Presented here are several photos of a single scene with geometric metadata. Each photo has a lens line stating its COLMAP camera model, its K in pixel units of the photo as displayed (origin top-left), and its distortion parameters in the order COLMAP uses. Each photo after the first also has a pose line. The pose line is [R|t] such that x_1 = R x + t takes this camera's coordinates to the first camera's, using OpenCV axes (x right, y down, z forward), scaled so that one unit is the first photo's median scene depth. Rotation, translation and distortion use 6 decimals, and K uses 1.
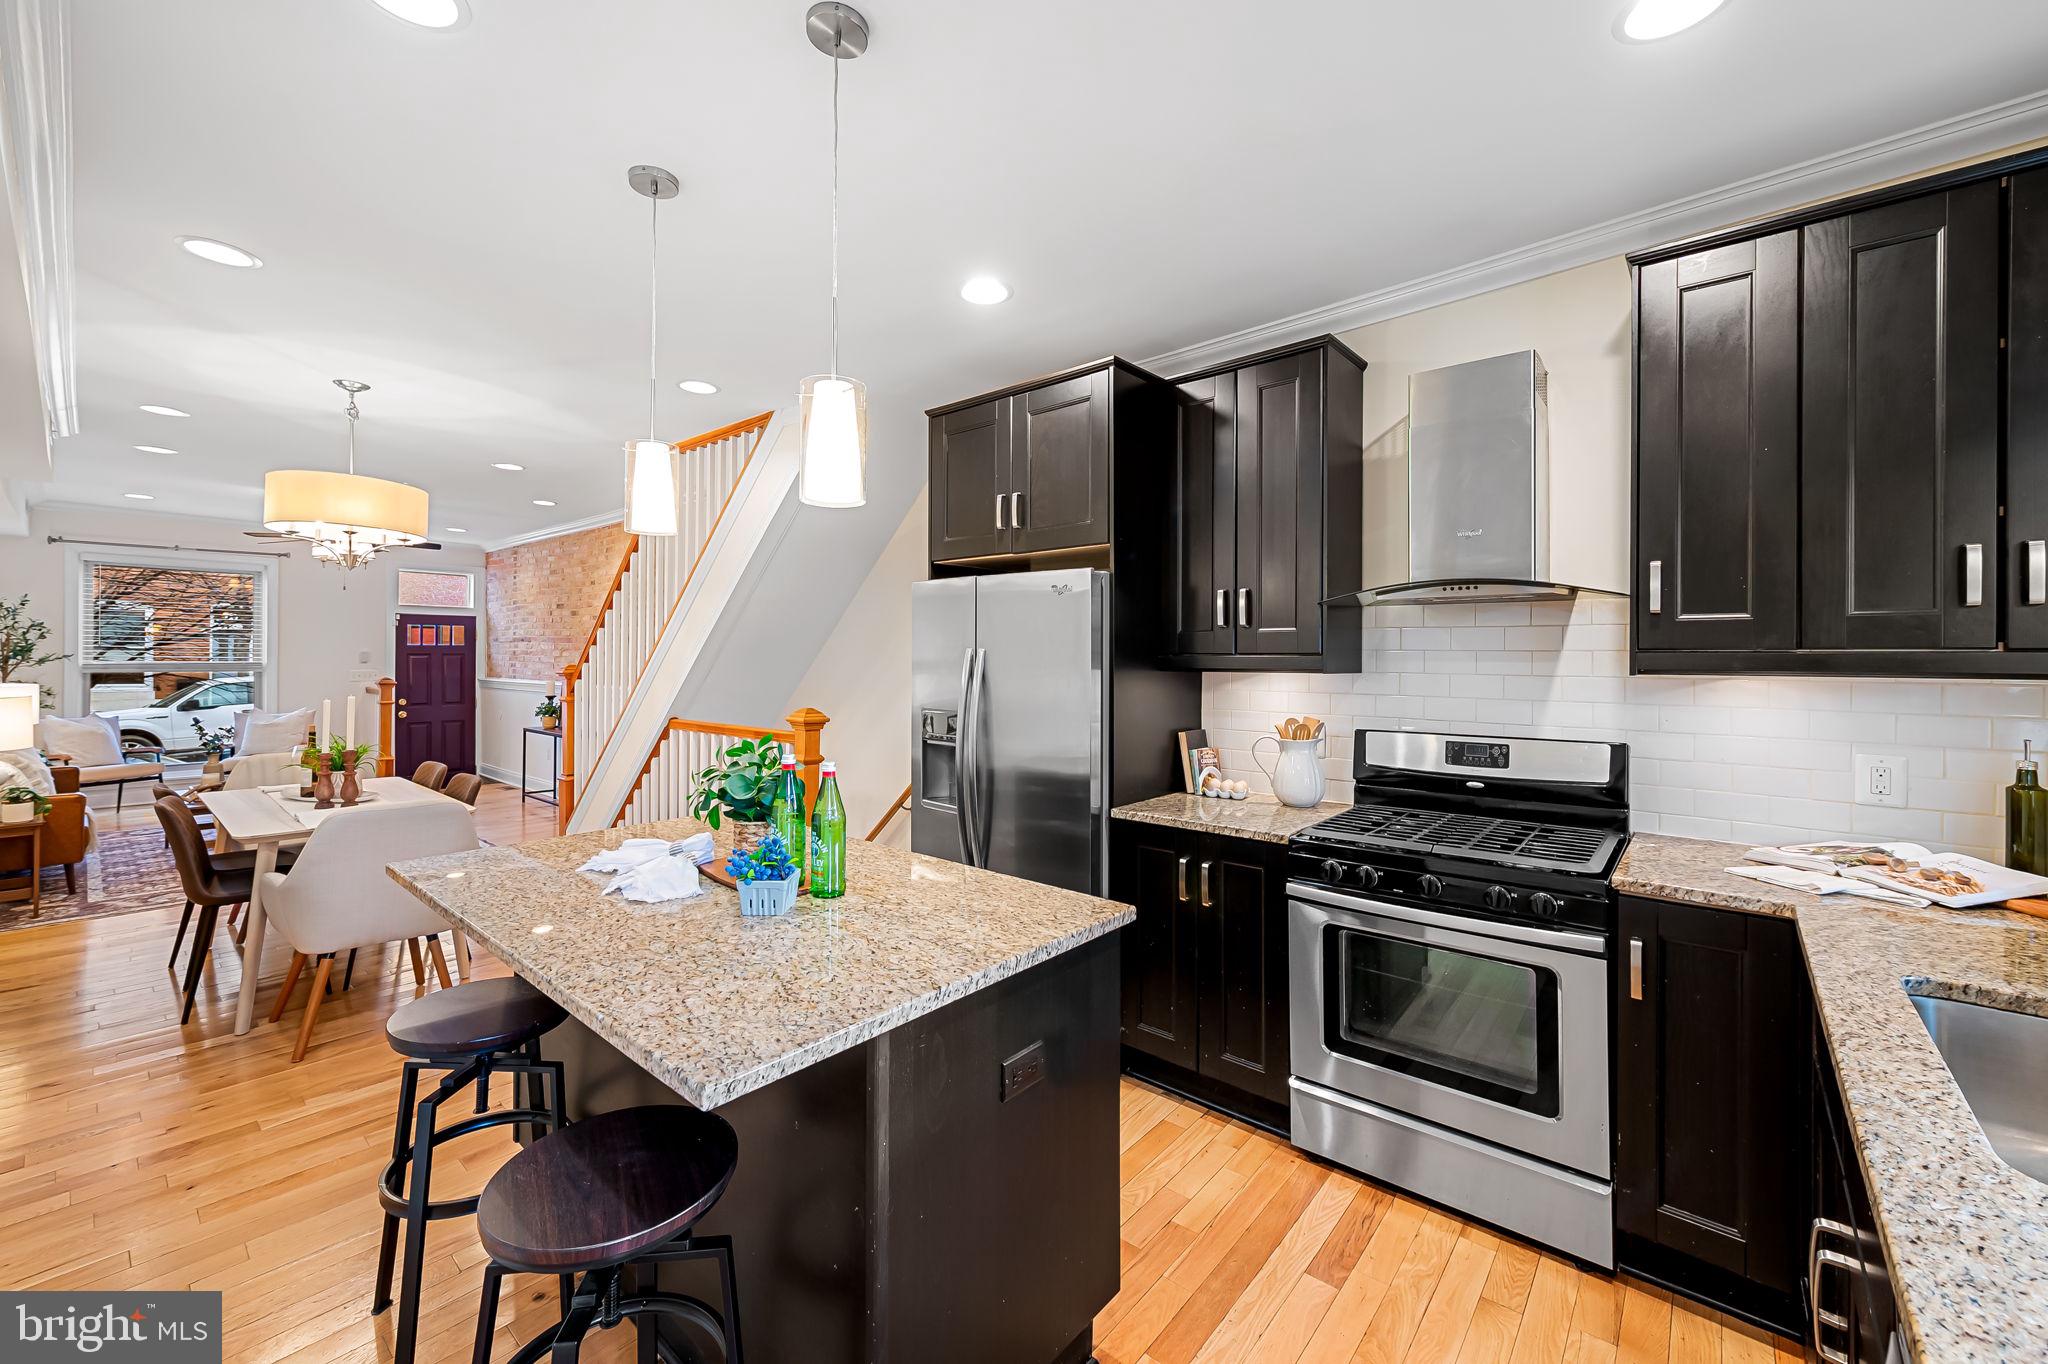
lens RADIAL K [[808.0, 0, 1026.8], [0, 808.0, 665.6], [0, 0, 1]] dist [0.004002, -0.000313]
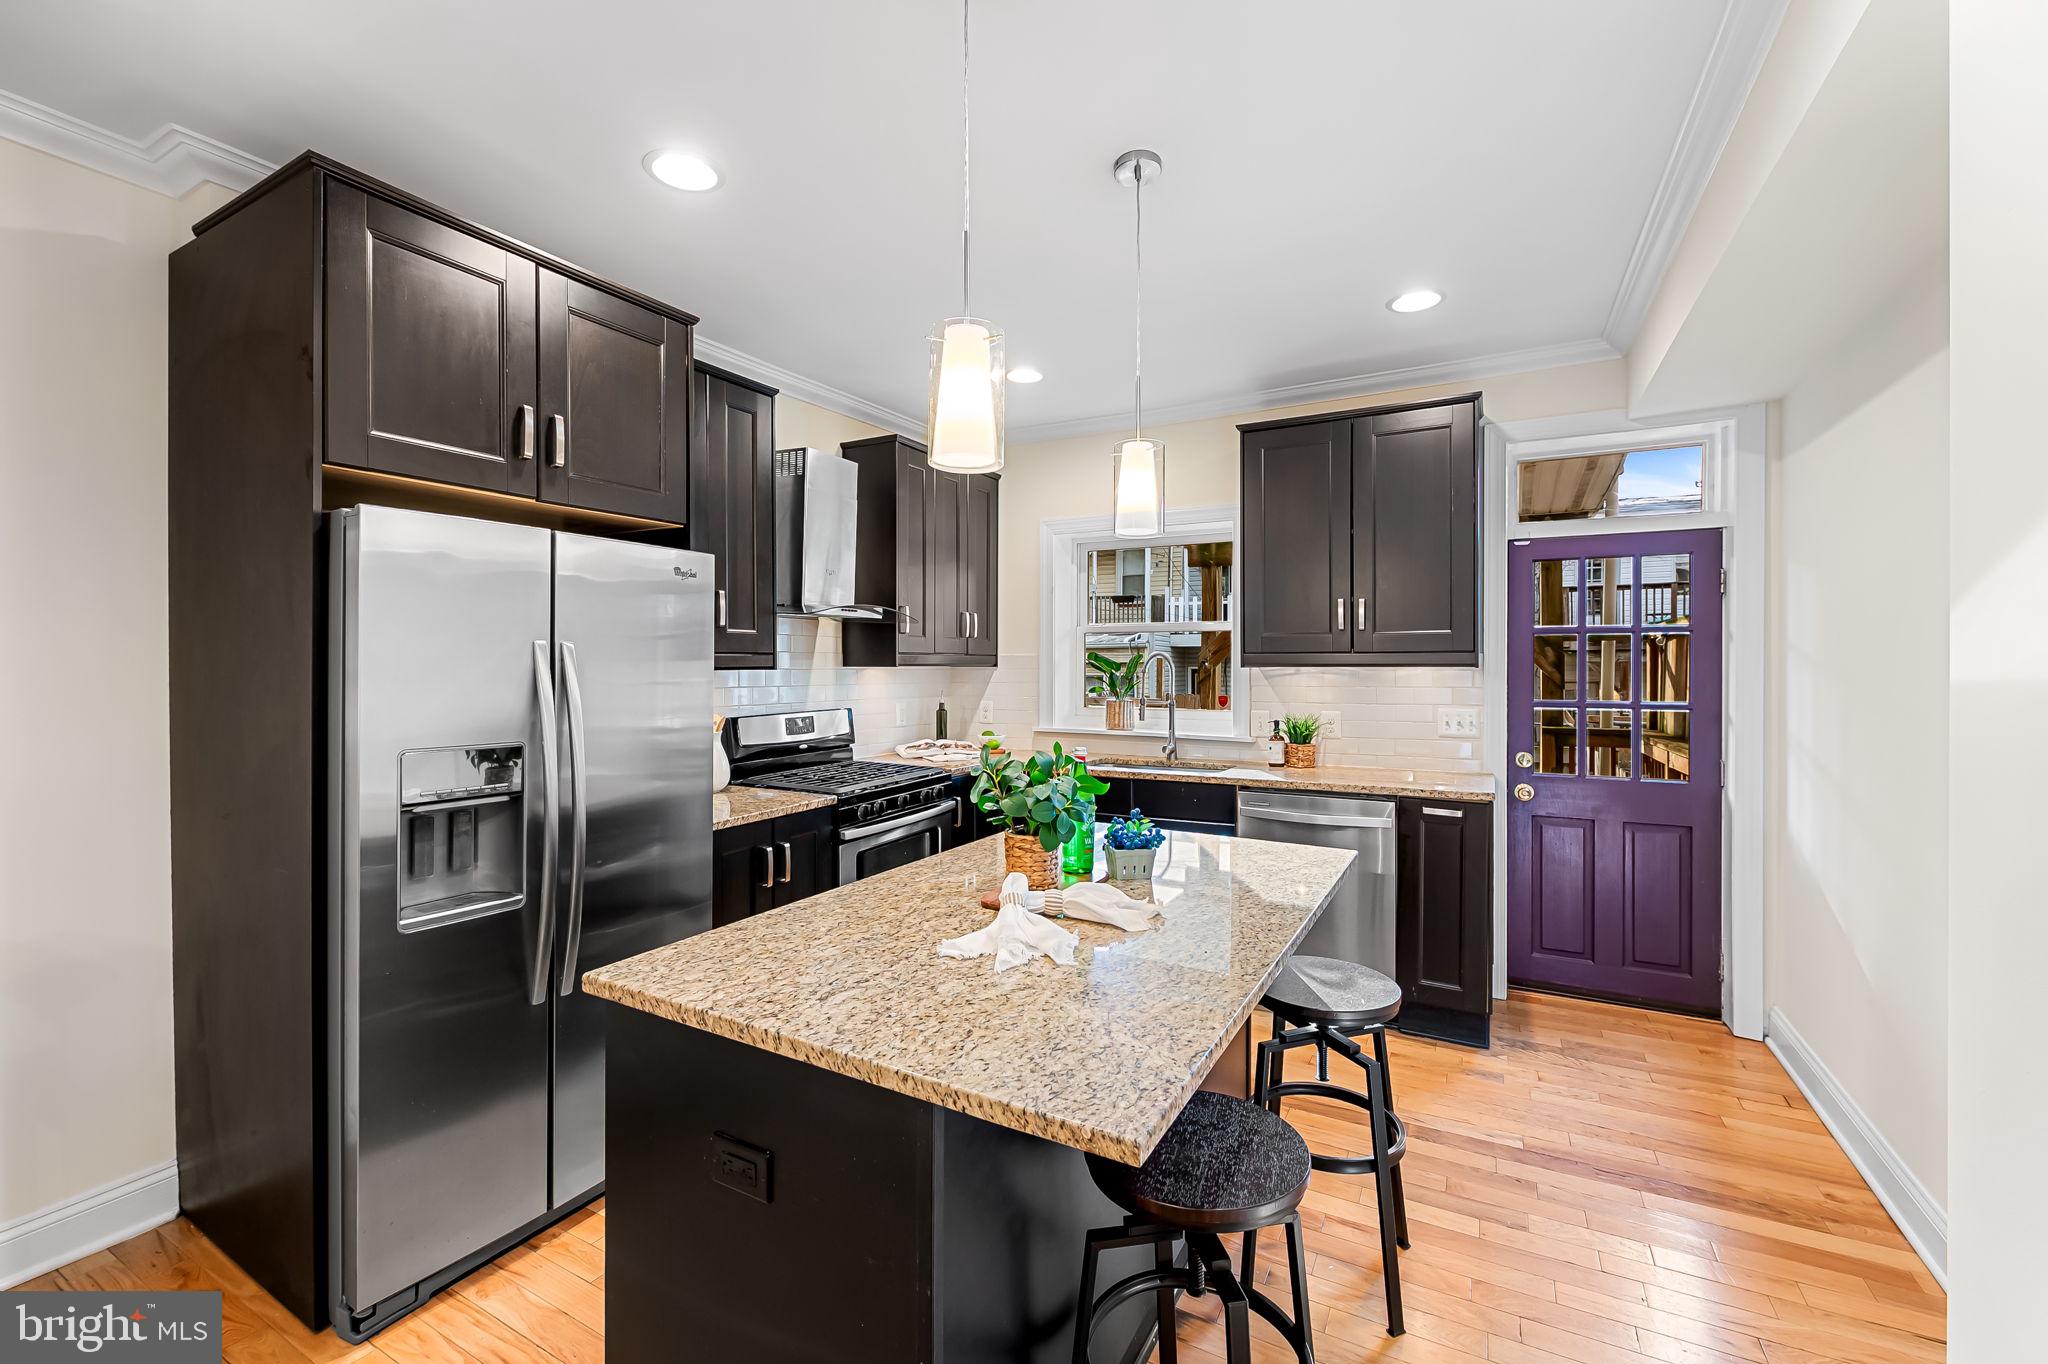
lens RADIAL K [[837.1, 0, 1021.5], [0, 837.1, 670.7], [0, 0, 1]] dist [0.000164, -0.000247]
pose [[-0.198171, -0.014840, 0.980055, -1.004254], [0.005802, 0.999850, 0.016312, -0.007952], [-0.980150, 0.008919, -0.198055, 0.957677]]
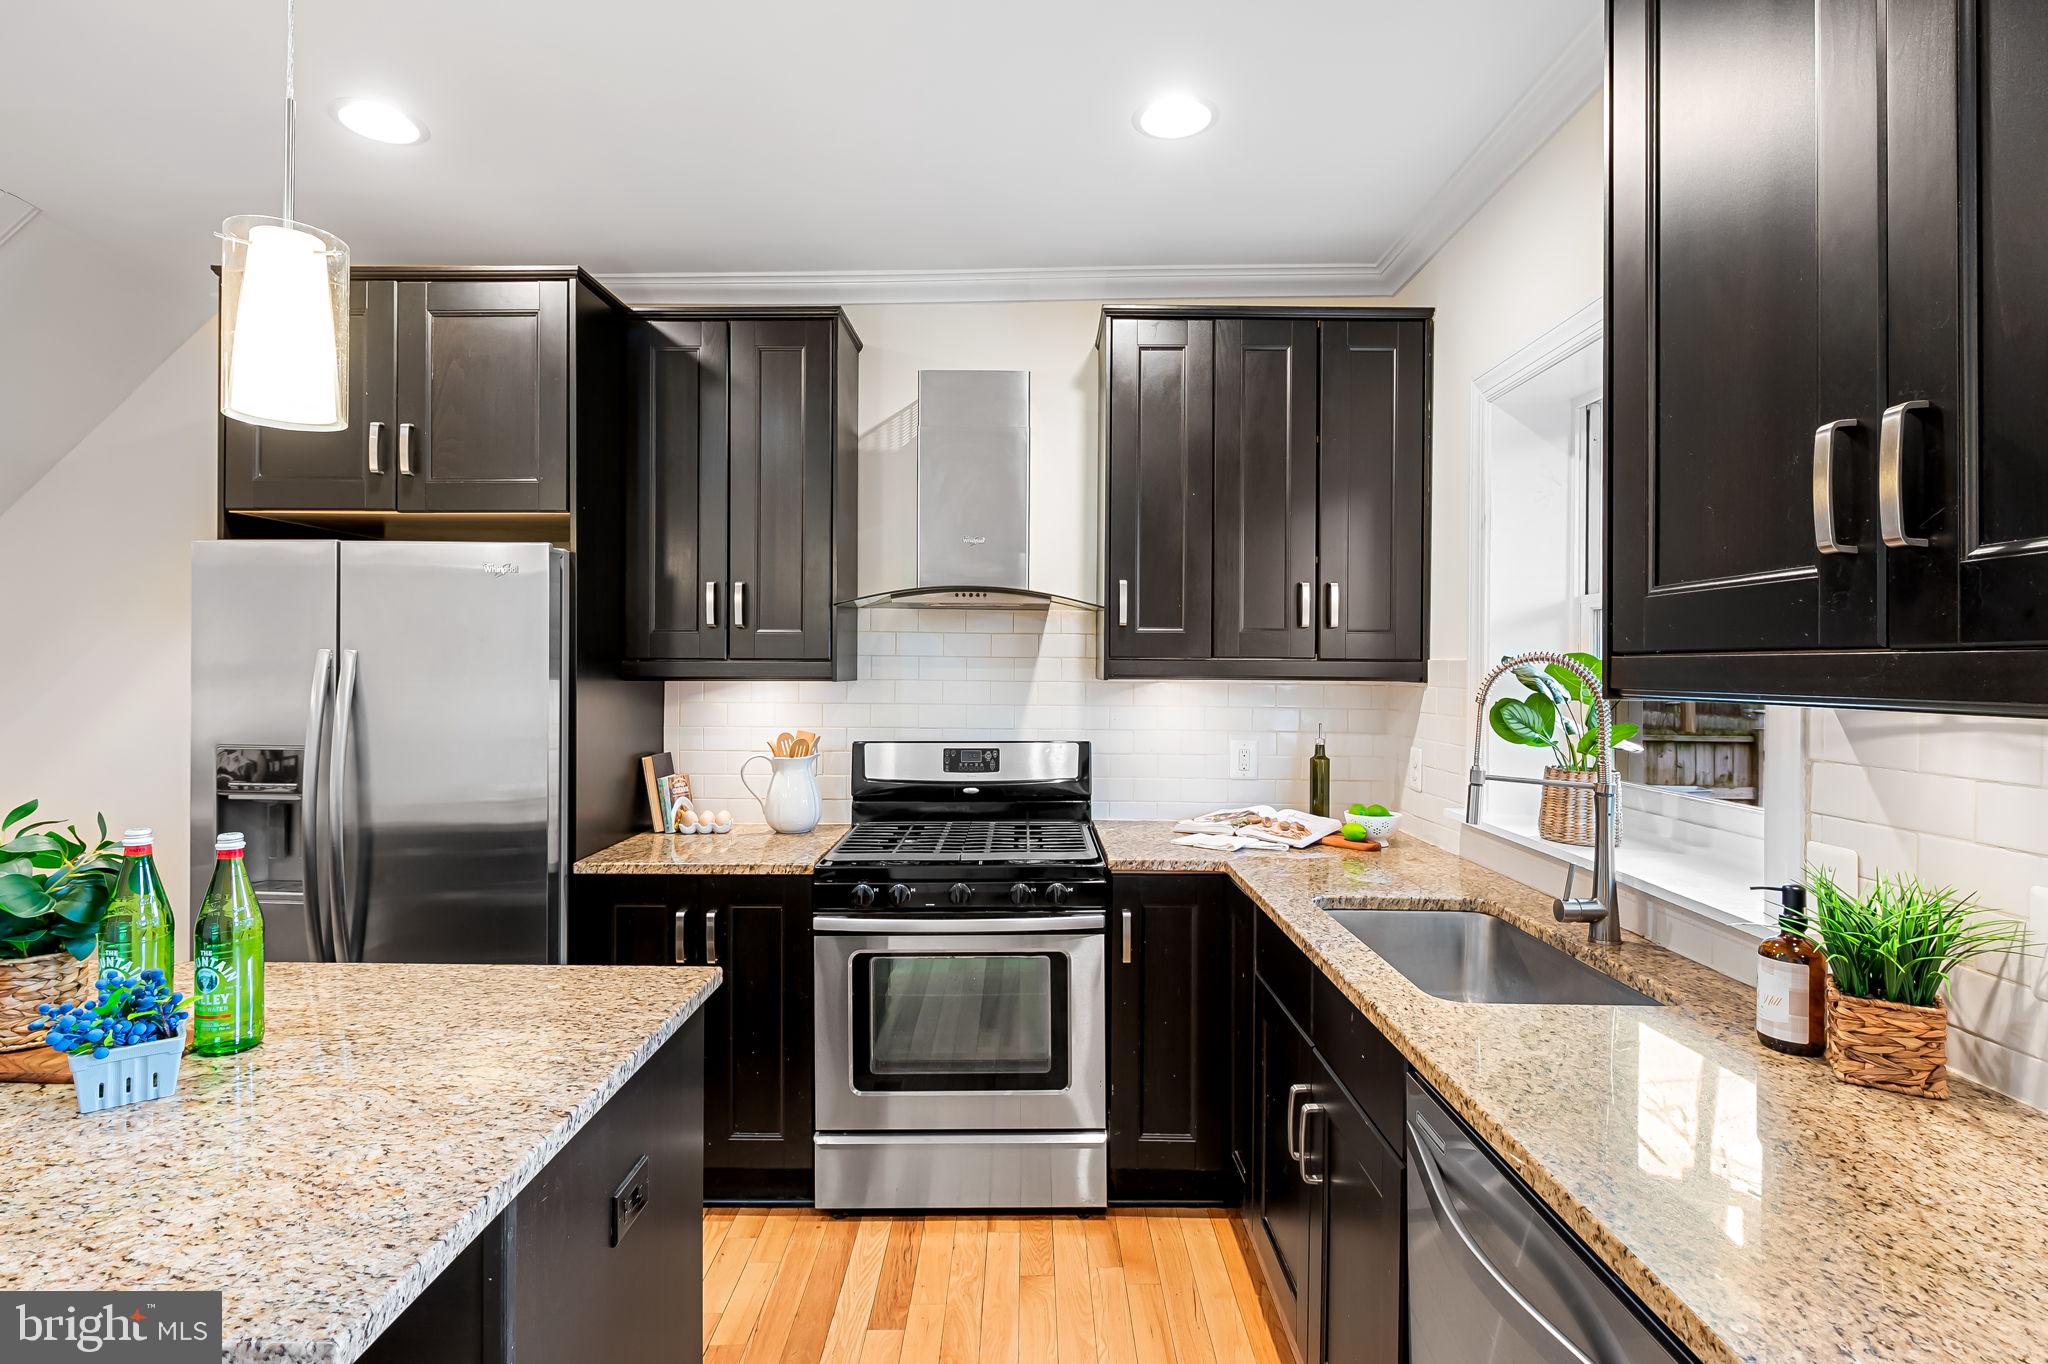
lens RADIAL K [[987.2, 0, 1026.0], [0, 987.2, 677.0], [0, 0, 1]] dist [-0.002792, -0.000605]
pose [[0.762251, -0.008294, 0.647229, -0.195255], [0.003874, 0.999958, 0.008251, -0.003698], [-0.647270, -0.003782, 0.762251, 0.022385]]
